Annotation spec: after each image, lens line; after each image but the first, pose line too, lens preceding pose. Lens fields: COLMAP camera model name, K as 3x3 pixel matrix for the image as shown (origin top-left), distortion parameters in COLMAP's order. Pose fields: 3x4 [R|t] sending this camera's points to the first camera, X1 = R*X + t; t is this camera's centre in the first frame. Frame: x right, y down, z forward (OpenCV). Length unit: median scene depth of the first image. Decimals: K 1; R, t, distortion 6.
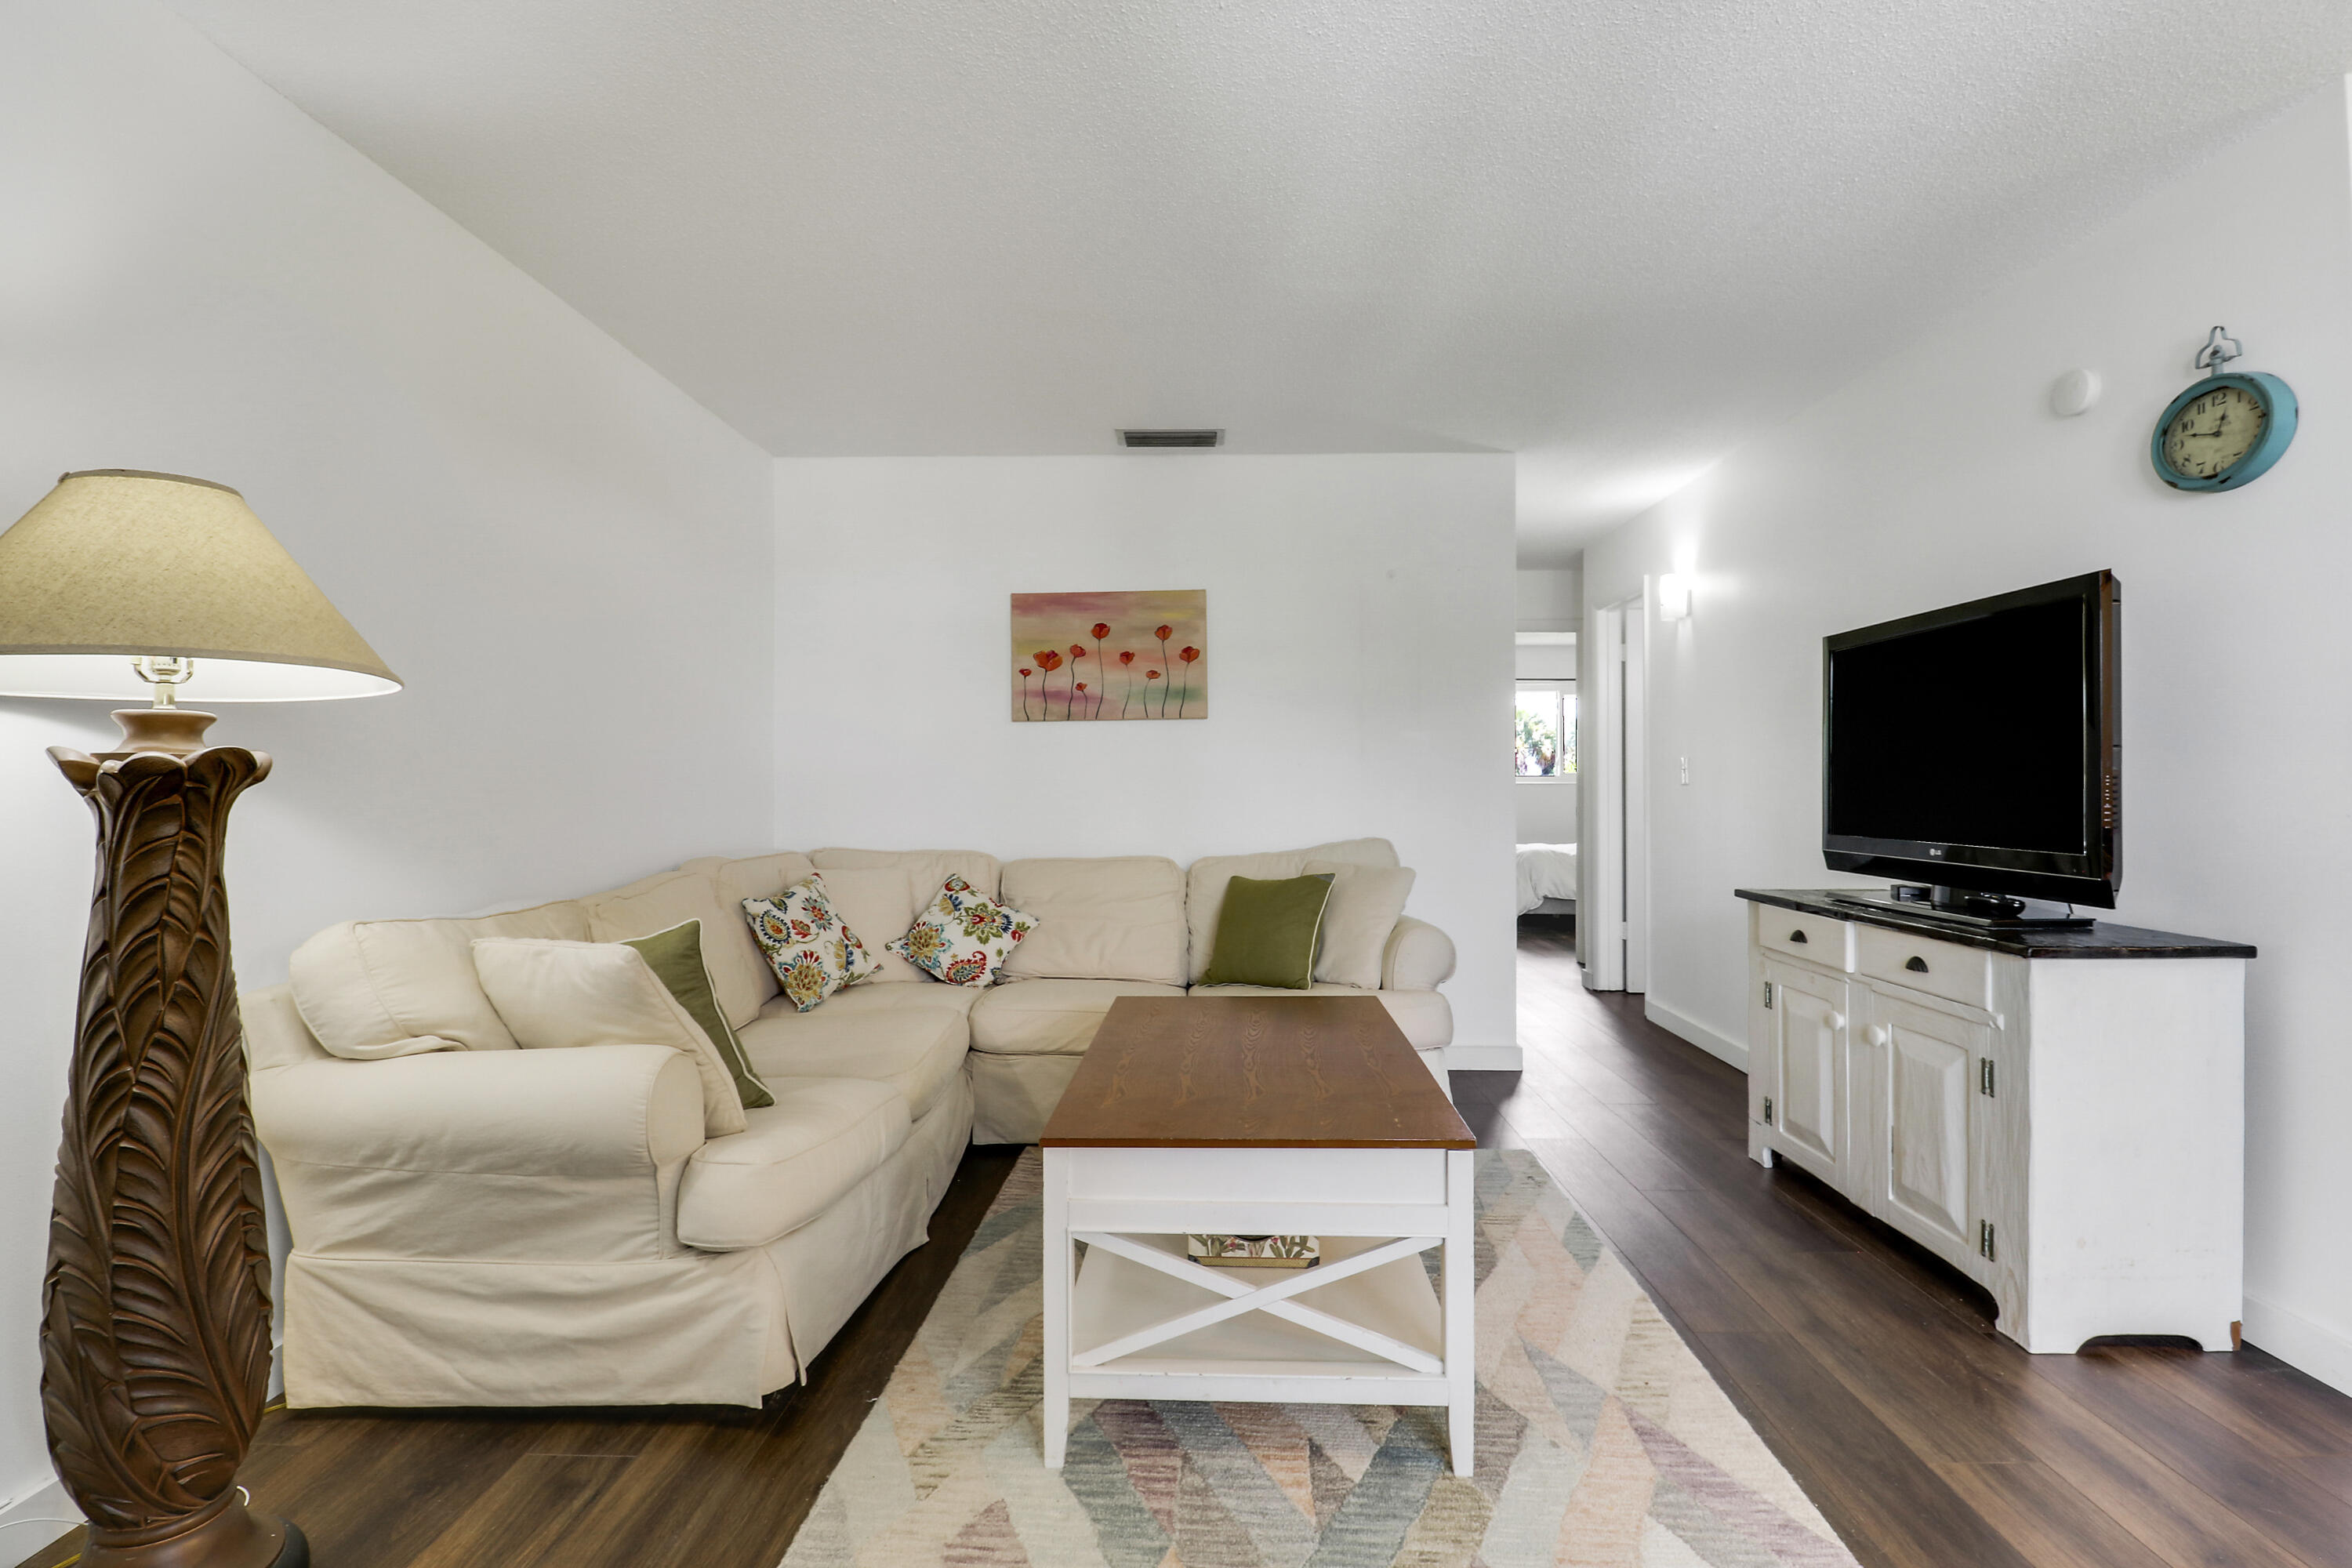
lens RADIAL K [[1120.7, 0, 1181.2], [0, 1120.7, 786.7], [0, 0, 1]] dist [-0.013358, -0.009179]
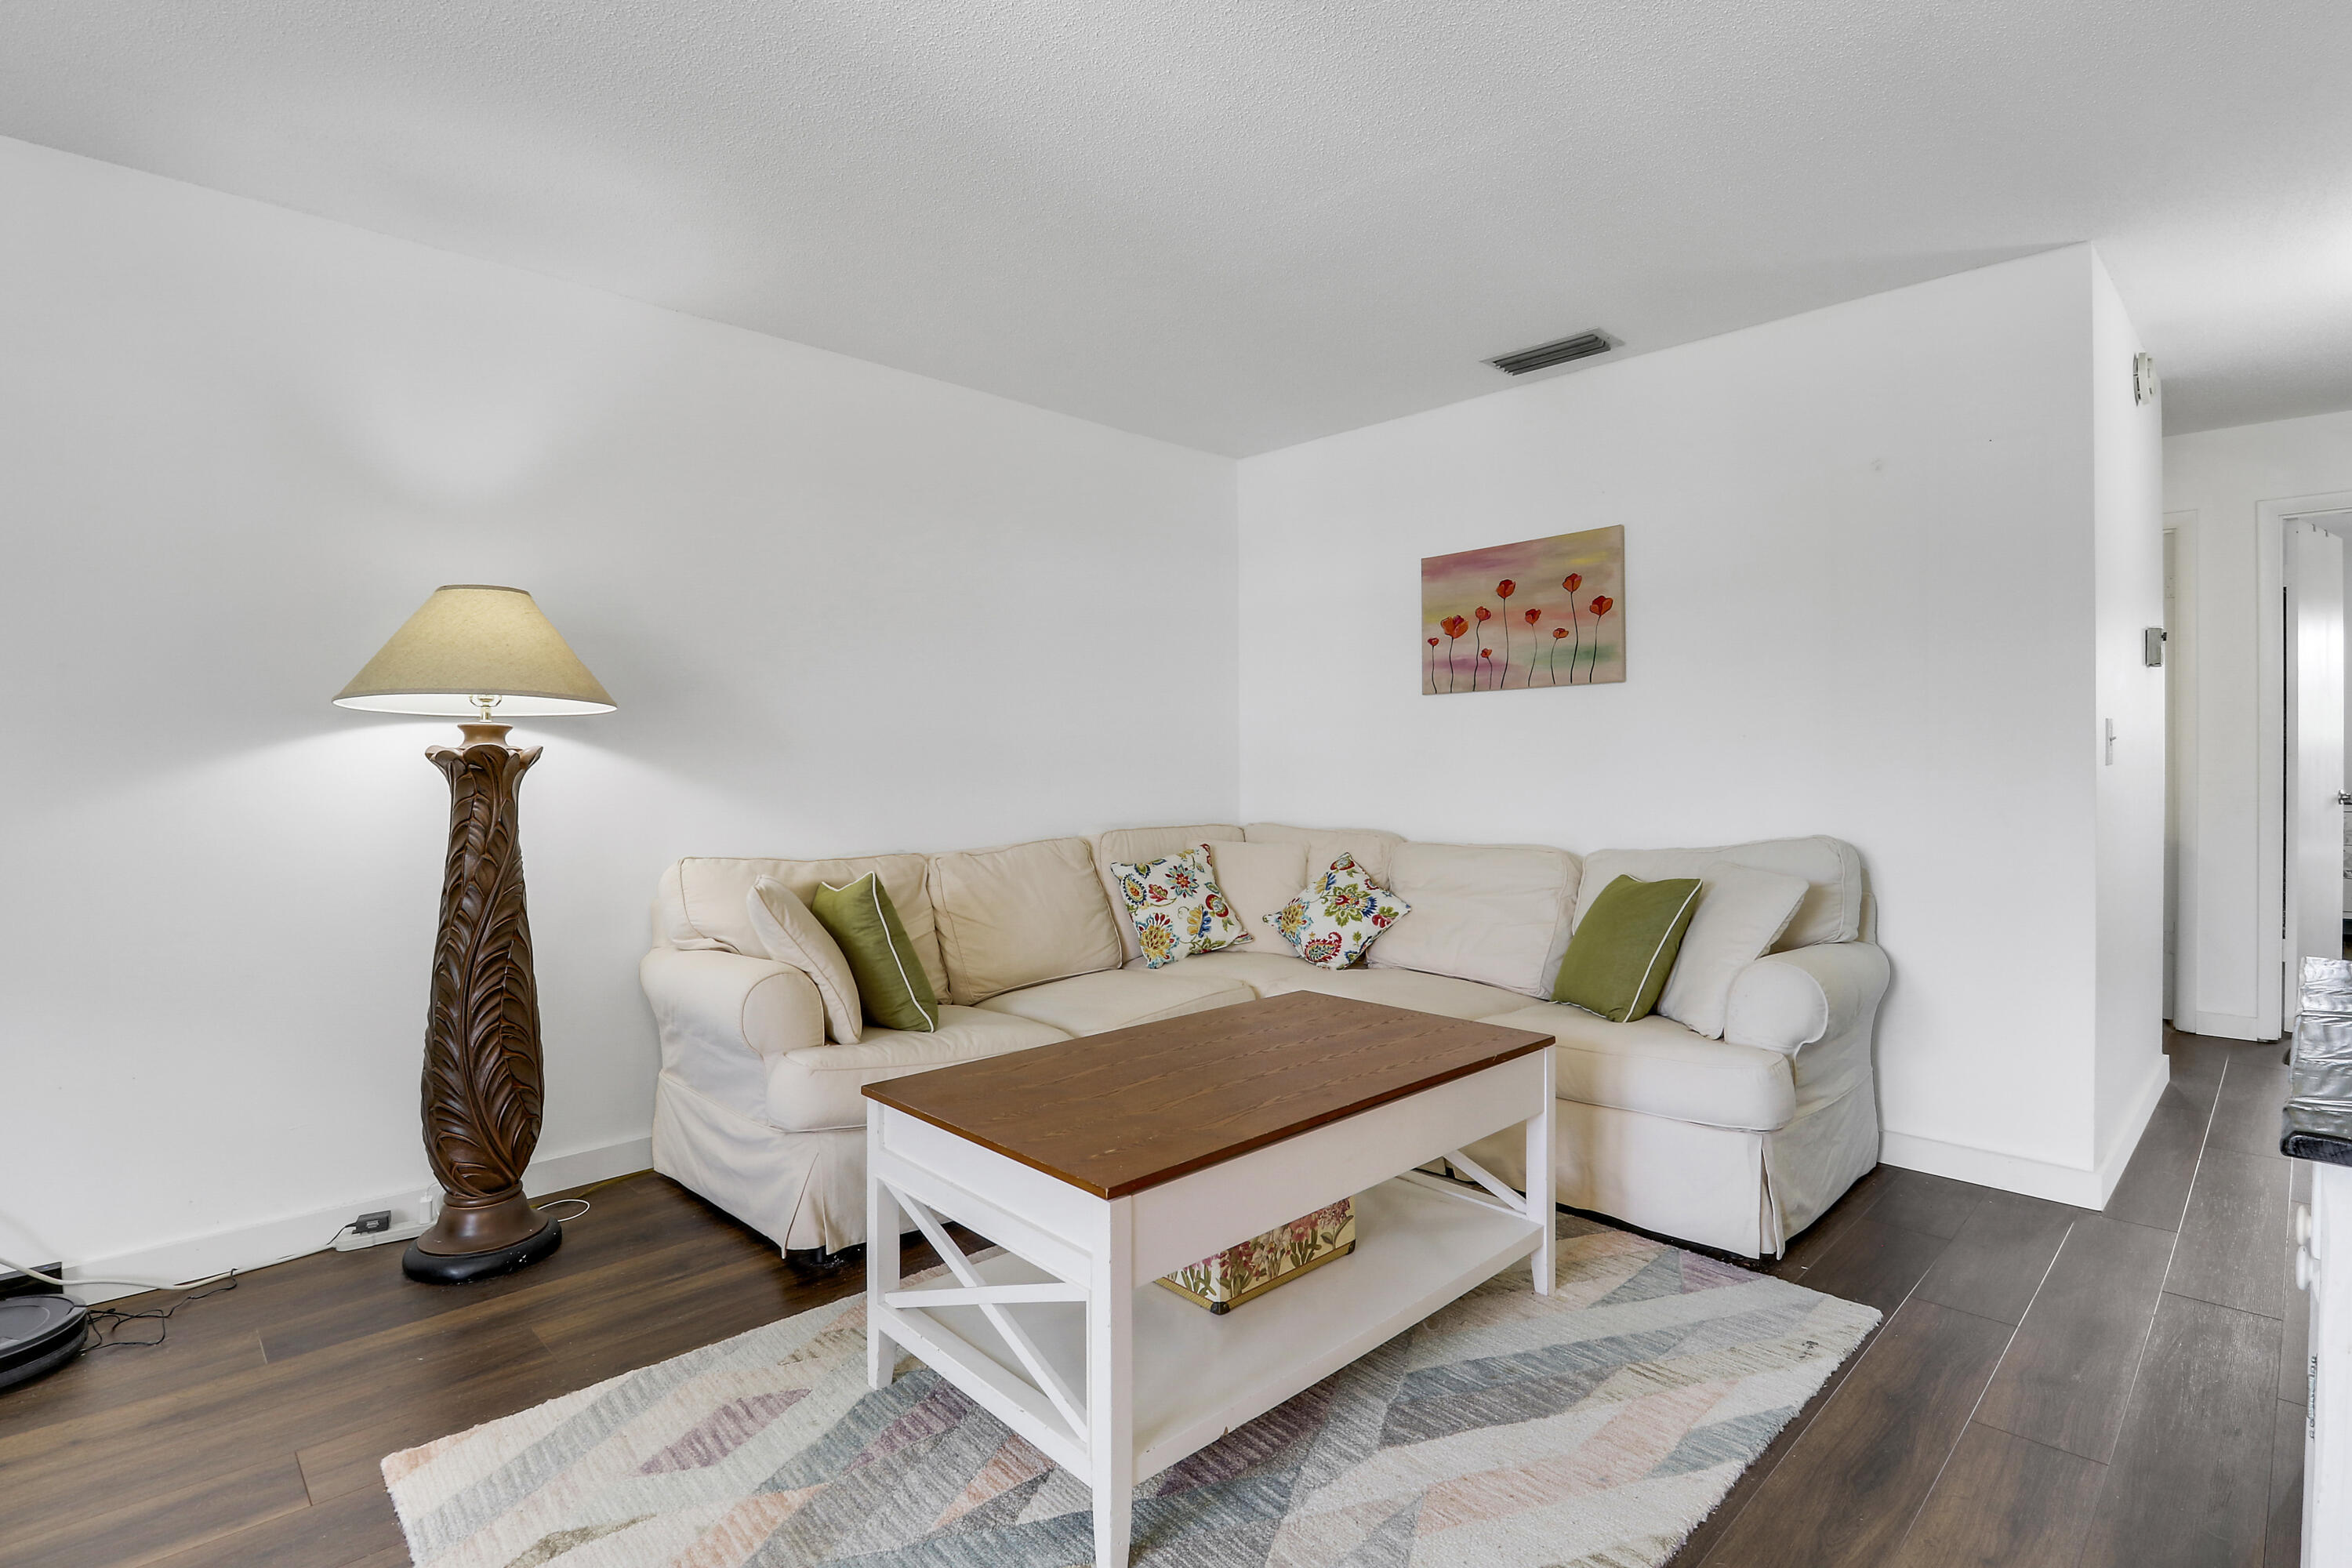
lens RADIAL K [[1120.7, 0, 1181.0], [0, 1120.7, 789.8], [0, 0, 1]] dist [-0.013358, -0.009179]
pose [[0.714567, 0.016985, -0.699361, 0.406219], [0.001207, 0.999674, 0.025512, -0.003282], [0.699566, -0.019074, 0.714313, 0.204481]]
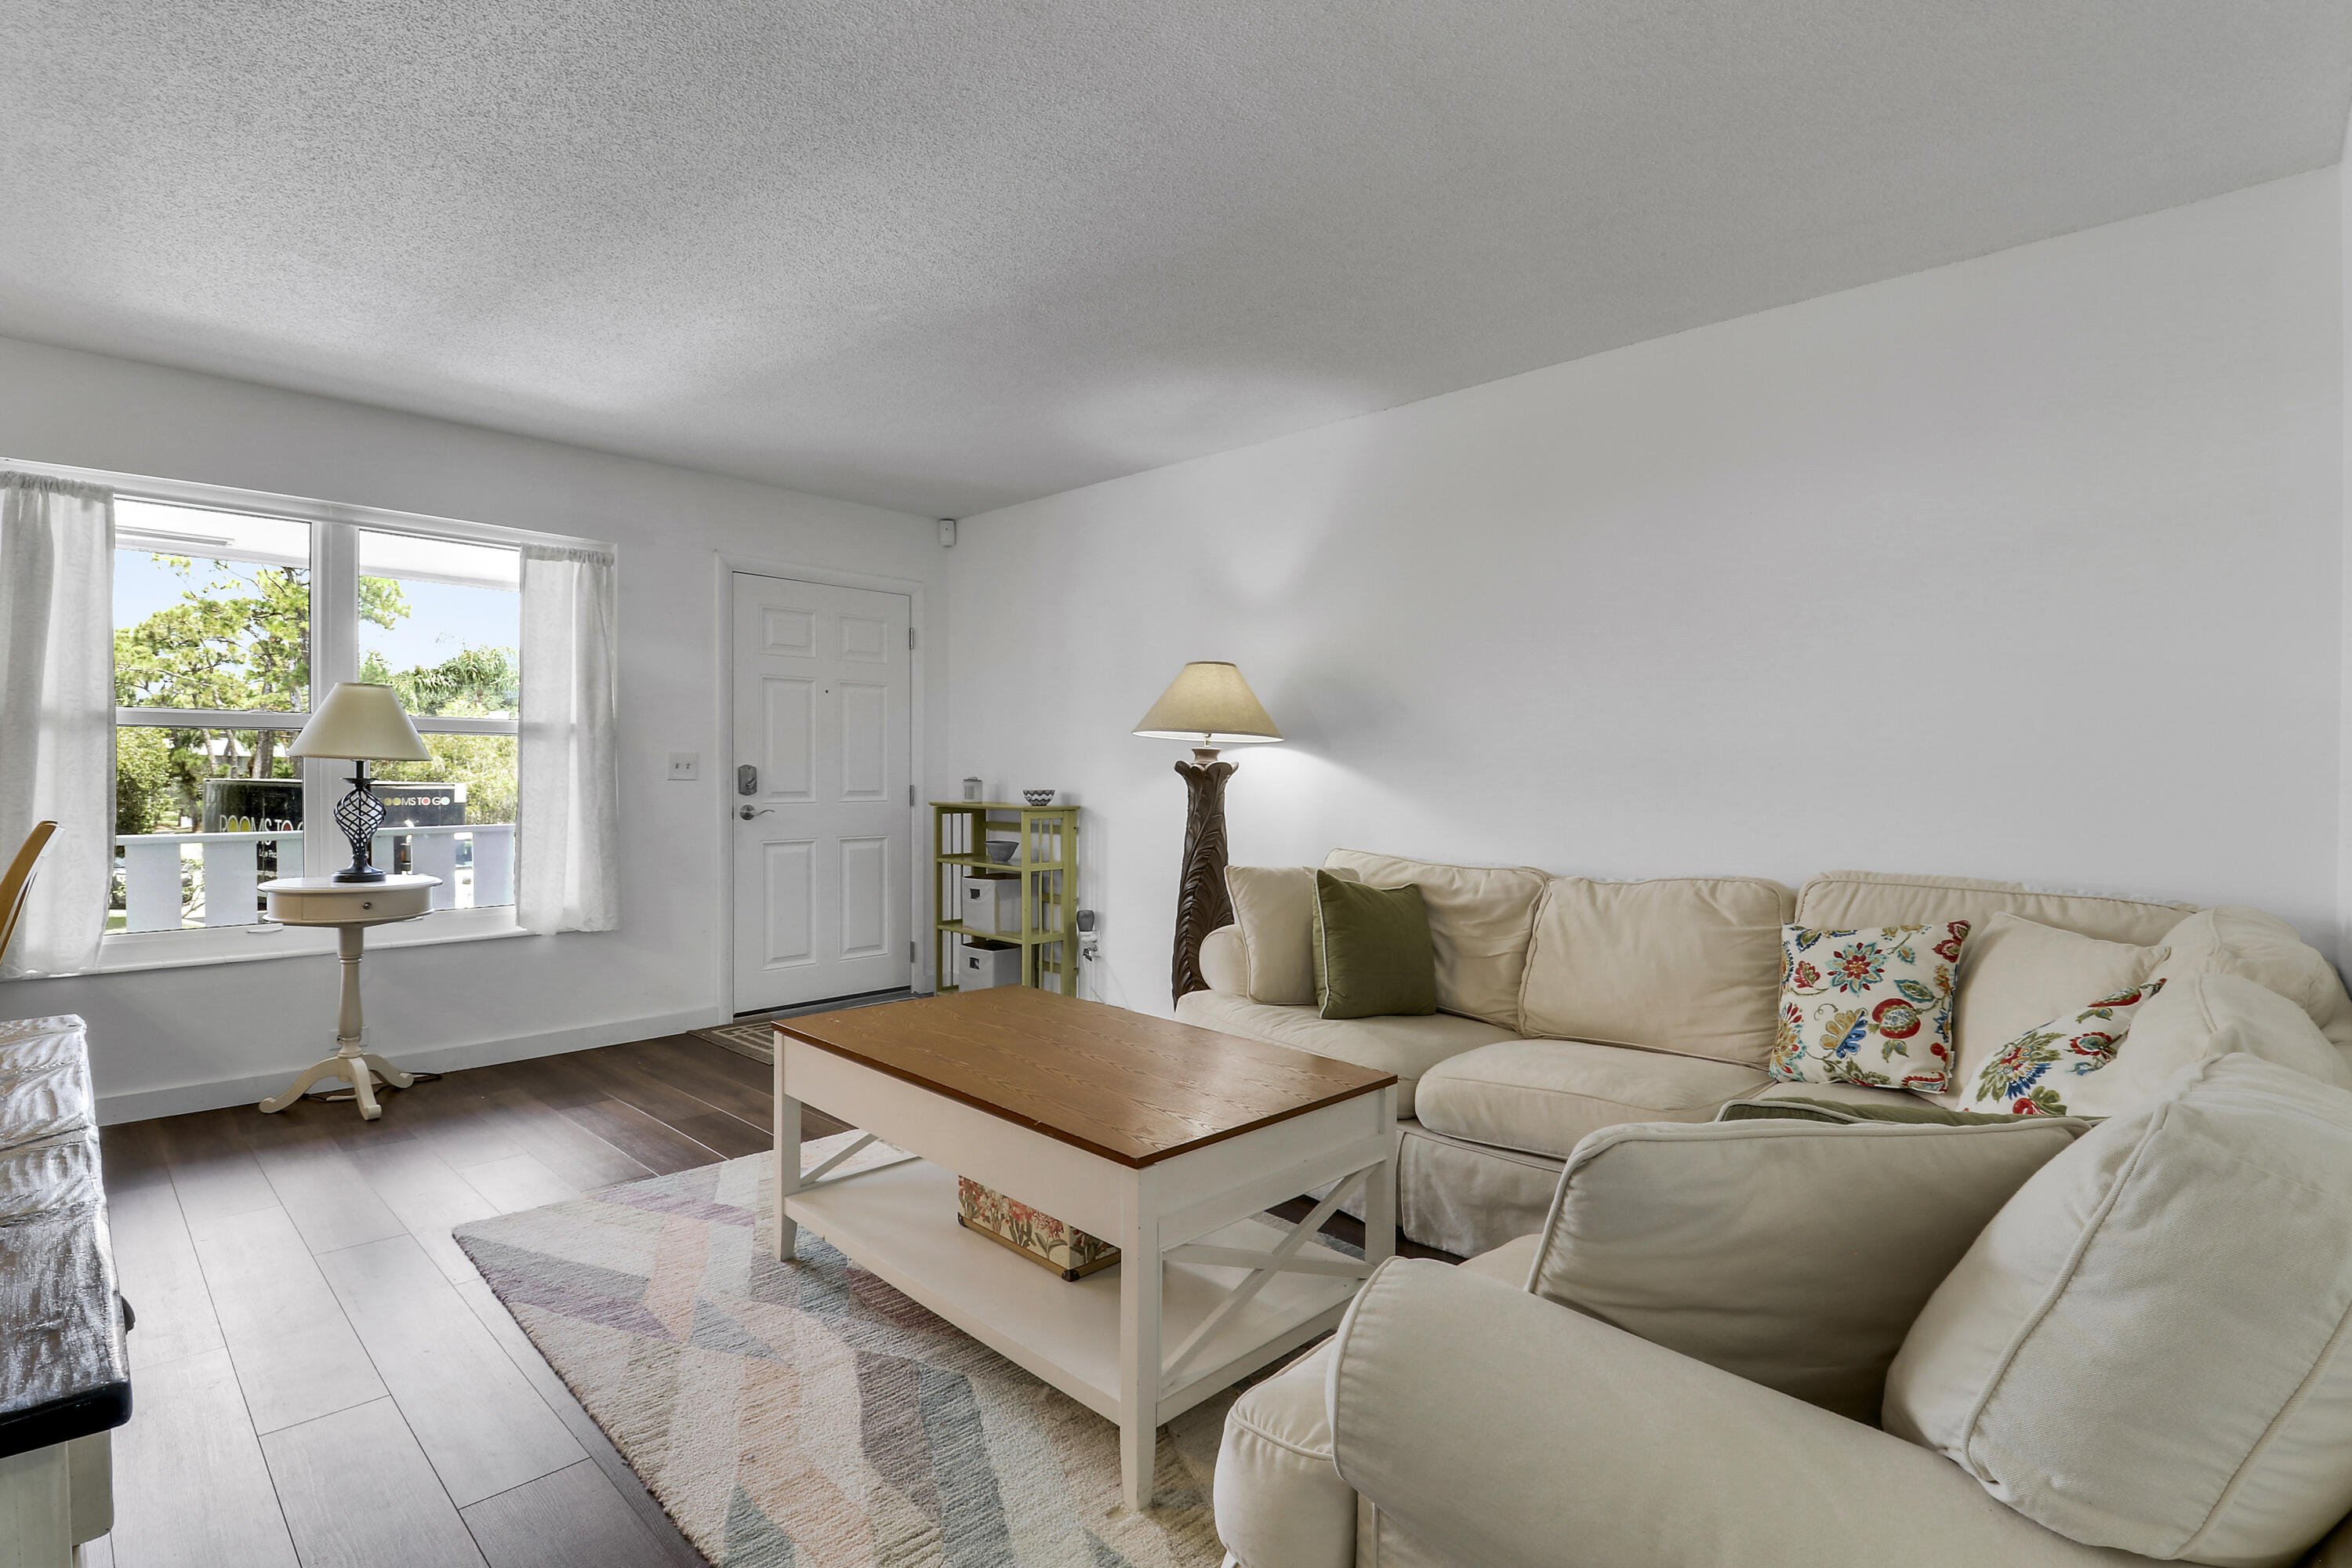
lens RADIAL K [[1120.7, 0, 1181.7], [0, 1120.7, 774.4], [0, 0, 1]] dist [-0.013358, -0.009179]
pose [[-0.677002, -0.000997, -0.735981, 0.443227], [-0.009124, 0.999934, 0.007038, -0.008329], [0.735925, 0.011480, -0.676966, 1.079001]]
